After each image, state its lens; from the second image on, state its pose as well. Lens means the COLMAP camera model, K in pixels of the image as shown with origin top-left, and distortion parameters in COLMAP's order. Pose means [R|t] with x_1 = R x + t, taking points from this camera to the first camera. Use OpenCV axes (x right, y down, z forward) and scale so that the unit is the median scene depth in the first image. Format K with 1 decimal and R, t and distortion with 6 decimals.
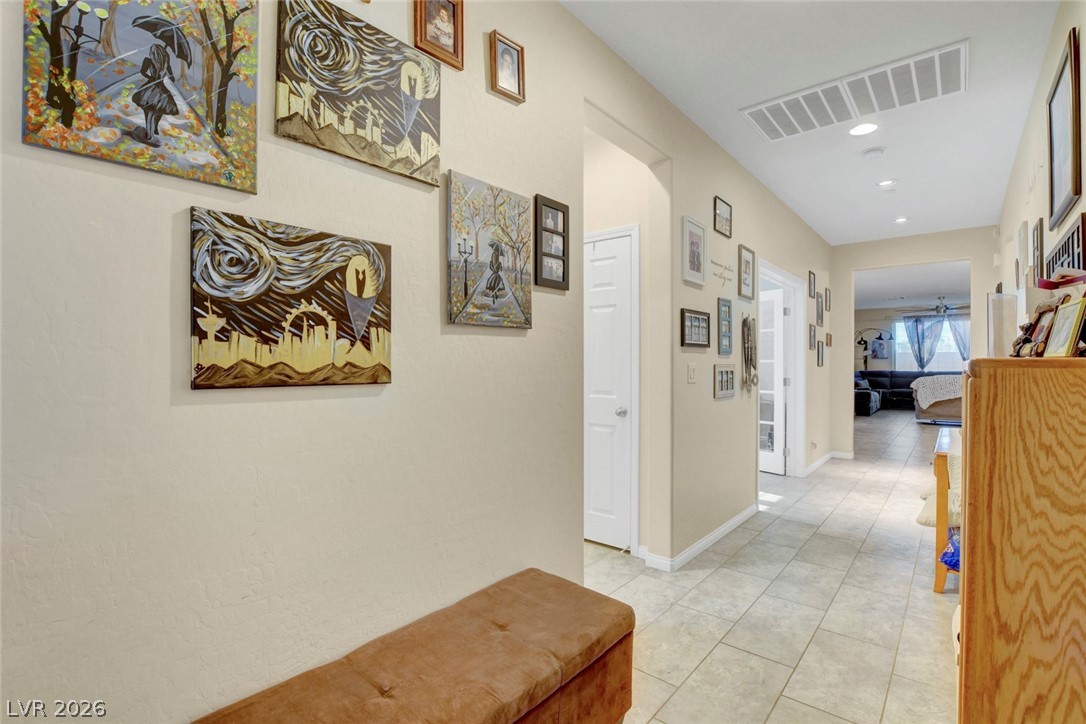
lens RADIAL K [[507.8, 0, 539.6], [0, 507.8, 367.2], [0, 0, 1]] dist [-0.029262, -0.000284]
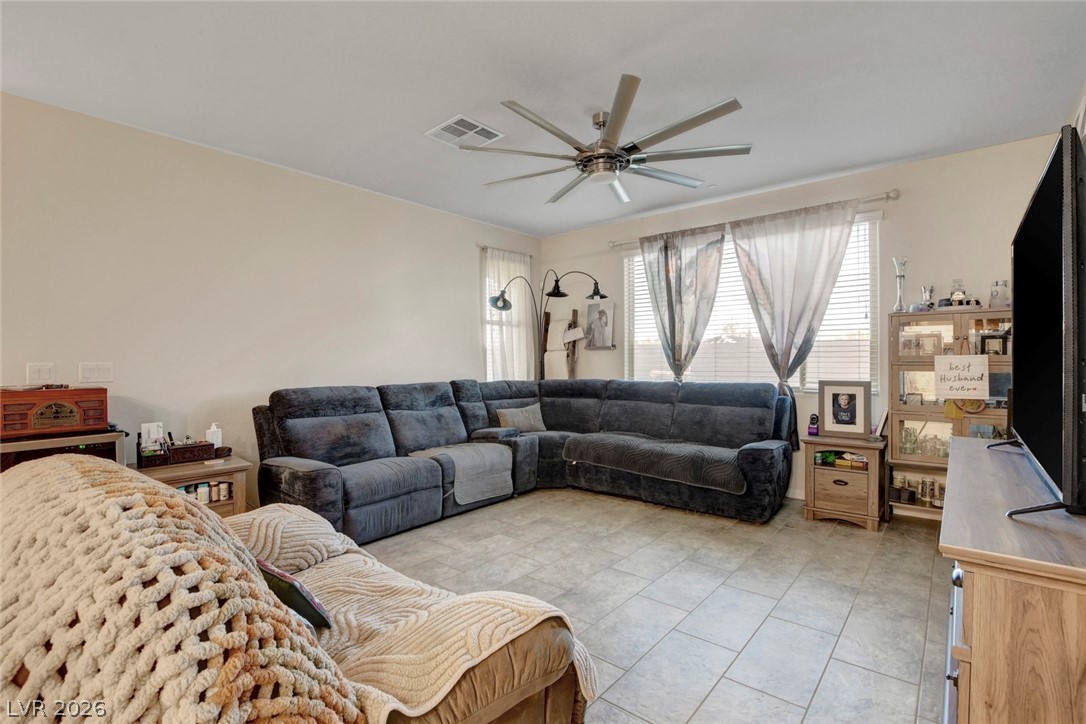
lens RADIAL K [[499.8, 0, 541.7], [0, 499.8, 364.0], [0, 0, 1]] dist [-0.039169, 0.006915]
pose [[0.999993, -0.002654, 0.002590, 2.951656], [0.002652, 0.999996, 0.000601, -0.022940], [-0.002591, -0.000594, 0.999996, 2.793626]]
